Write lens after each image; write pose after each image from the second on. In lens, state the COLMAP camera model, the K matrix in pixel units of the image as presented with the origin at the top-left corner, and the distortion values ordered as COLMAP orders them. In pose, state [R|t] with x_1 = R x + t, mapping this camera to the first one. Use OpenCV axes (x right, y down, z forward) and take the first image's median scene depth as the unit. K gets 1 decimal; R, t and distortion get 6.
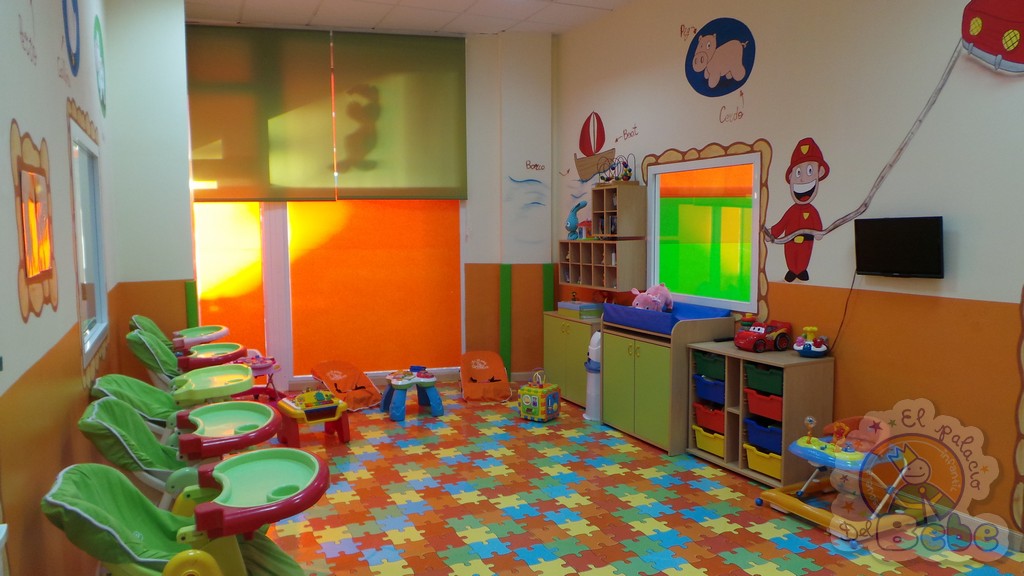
lens RADIAL K [[705.8, 0, 529.8], [0, 705.8, 290.2], [0, 0, 1]] dist [-0.026187, 0.000360]
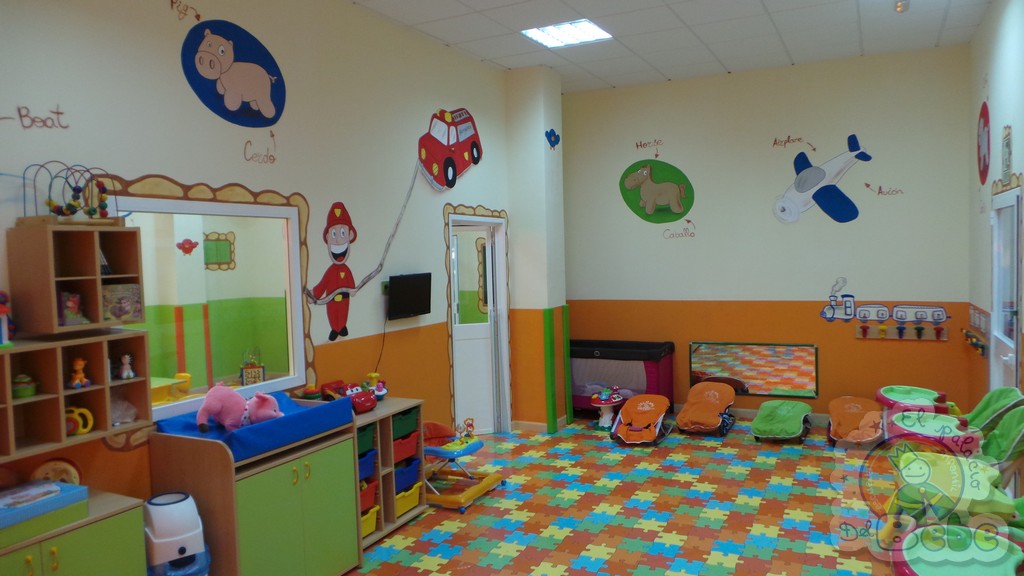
lens RADIAL K [[713.6, 0, 511.1], [0, 713.6, 290.9], [0, 0, 1]] dist [-0.016882, 0.003175]
pose [[-0.595300, -0.021393, 0.803218, -0.602176], [0.101371, 0.989658, 0.101489, -0.160595], [-0.797083, 0.141839, -0.586975, 1.387429]]
